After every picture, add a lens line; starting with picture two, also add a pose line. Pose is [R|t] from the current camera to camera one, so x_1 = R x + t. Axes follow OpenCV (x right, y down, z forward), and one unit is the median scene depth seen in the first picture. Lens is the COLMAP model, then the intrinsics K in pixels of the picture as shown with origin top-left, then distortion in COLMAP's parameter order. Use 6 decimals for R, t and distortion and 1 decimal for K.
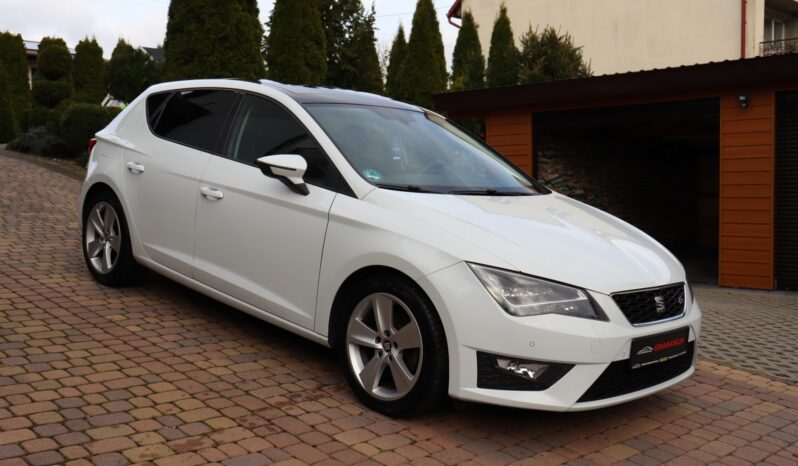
lens RADIAL K [[824.5, 0, 401.2], [0, 824.5, 241.7], [0, 0, 1]] dist [-0.105817, 0.217415]
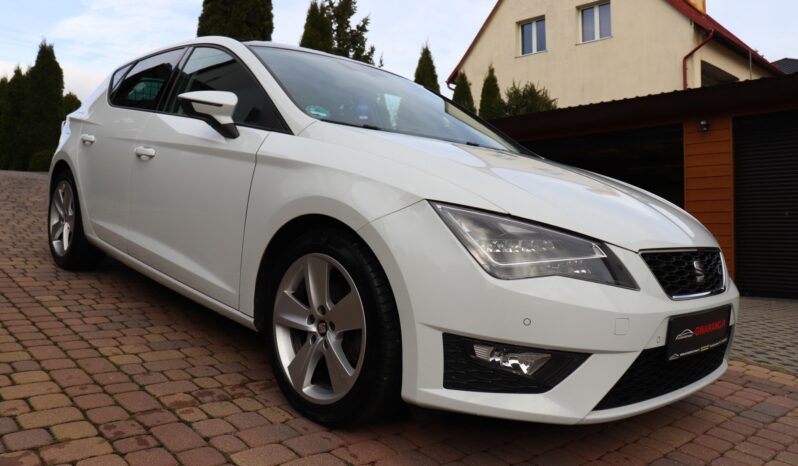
lens RADIAL K [[656.1, 0, 399.0], [0, 656.1, 233.0], [0, 0, 1]] dist [-0.186477, 0.163627]
pose [[0.999802, 0.006843, -0.018681, 0.058456], [-0.007826, 0.998559, -0.053086, 0.072030], [0.018291, 0.053221, 0.998415, 0.418717]]
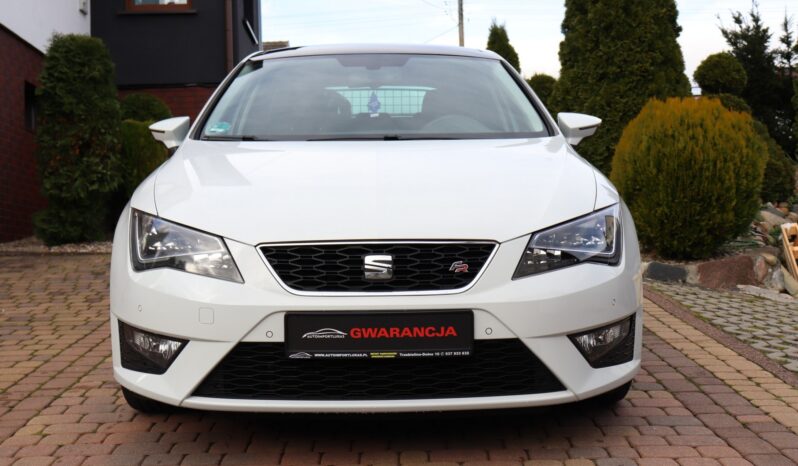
lens RADIAL K [[980.9, 0, 399.0], [0, 980.9, 233.0], [0, 0, 1]] dist [0.015201, 0.015069]
pose [[0.736885, -0.040496, -0.674804, 0.819393], [-0.016306, 0.996849, -0.077628, 0.105934], [0.675821, 0.068206, 0.733903, 0.433522]]
